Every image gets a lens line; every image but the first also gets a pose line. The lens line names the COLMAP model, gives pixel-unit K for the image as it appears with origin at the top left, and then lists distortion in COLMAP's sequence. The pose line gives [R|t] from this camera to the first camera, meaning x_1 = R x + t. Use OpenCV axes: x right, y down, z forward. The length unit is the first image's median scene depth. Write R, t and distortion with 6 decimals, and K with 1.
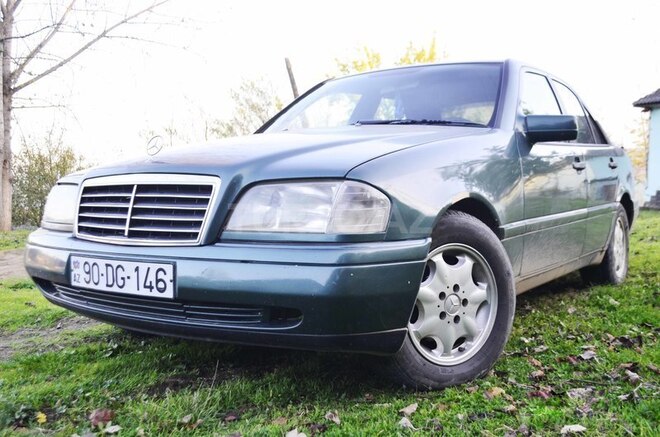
lens RADIAL K [[669.4, 0, 326.8], [0, 669.4, 218.4], [0, 0, 1]] dist [-0.120293, 0.000000]
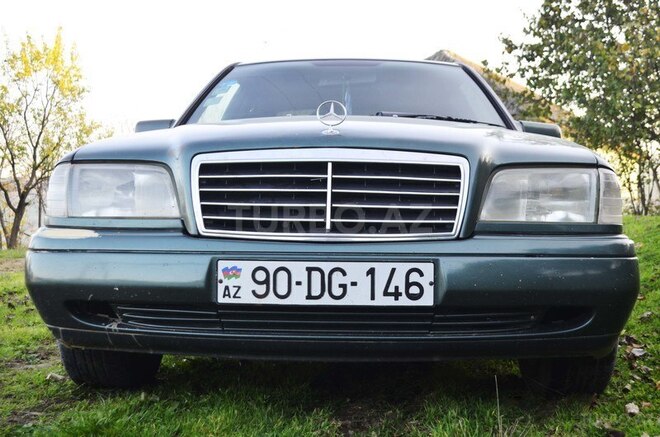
lens RADIAL K [[802.6, 0, 329.6], [0, 802.6, 219.4], [0, 0, 1]] dist [-0.122140, 0.000000]
pose [[0.862495, 0.019229, 0.505700, -0.739497], [0.005697, 0.998846, -0.047697, 0.056312], [-0.506033, 0.044020, 0.861390, 0.217162]]
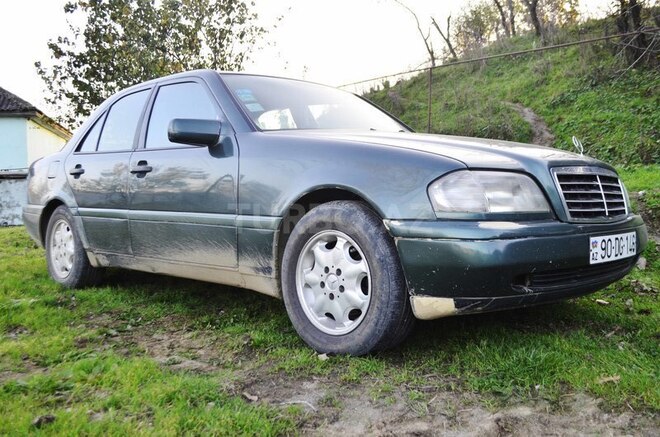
lens RADIAL K [[645.0, 0, 328.3], [0, 645.0, 218.0], [0, 0, 1]] dist [-0.000446, 0.000000]
pose [[0.148178, -0.019432, 0.988770, -1.557423], [0.055379, 0.998401, 0.011323, -0.011688], [-0.987409, 0.053079, 0.149017, 1.308170]]
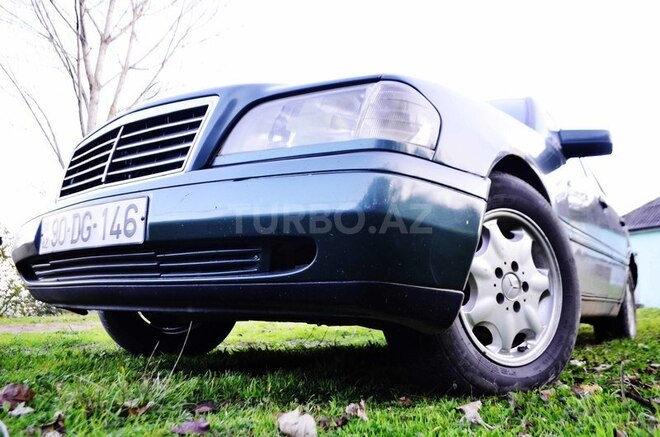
lens RADIAL K [[515.5, 0, 323.7], [0, 515.5, 240.6], [0, 0, 1]] dist [-0.107654, 0.015007]
pose [[0.998869, 0.023130, -0.041533, -0.006482], [-0.030035, 0.984253, -0.174195, 0.190322], [0.036849, 0.175246, 0.983835, 0.407216]]
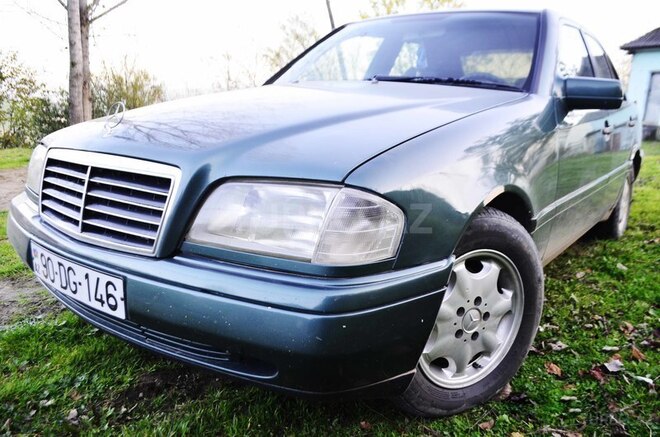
lens RADIAL K [[515.5, 0, 328.6], [0, 515.5, 235.4], [0, 0, 1]] dist [-0.107654, 0.015007]
pose [[0.998047, 0.044435, -0.043905, 0.033276], [-0.034410, 0.977676, 0.207281, -0.104145], [0.052135, -0.205366, 0.977296, 0.392709]]
